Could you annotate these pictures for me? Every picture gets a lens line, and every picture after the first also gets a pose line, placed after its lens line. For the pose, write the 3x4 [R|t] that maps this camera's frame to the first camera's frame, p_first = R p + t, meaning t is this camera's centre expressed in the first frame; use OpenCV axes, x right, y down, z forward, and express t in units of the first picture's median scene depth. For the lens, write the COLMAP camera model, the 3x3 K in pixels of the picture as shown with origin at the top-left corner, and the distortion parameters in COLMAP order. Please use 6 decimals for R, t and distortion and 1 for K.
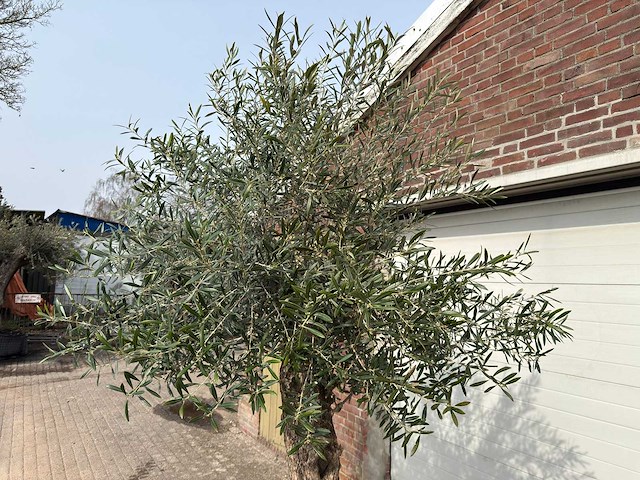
lens RADIAL K [[466.3, 0, 304.2], [0, 466.3, 228.7], [0, 0, 1]] dist [0.034539, -0.048089]
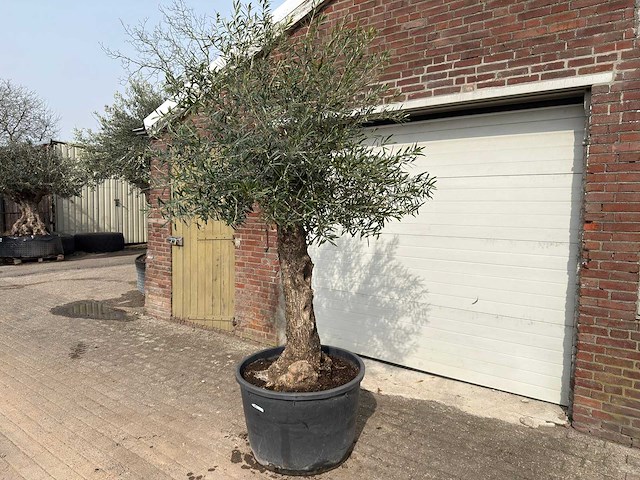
lens RADIAL K [[453.5, 0, 319.4], [0, 453.5, 232.9], [0, 0, 1]] dist [0.055544, -0.071514]
pose [[0.933832, -0.041984, 0.355240, -0.292241], [-0.023222, 0.983879, 0.177322, 0.034468], [-0.356957, -0.173839, 0.917803, -0.305088]]
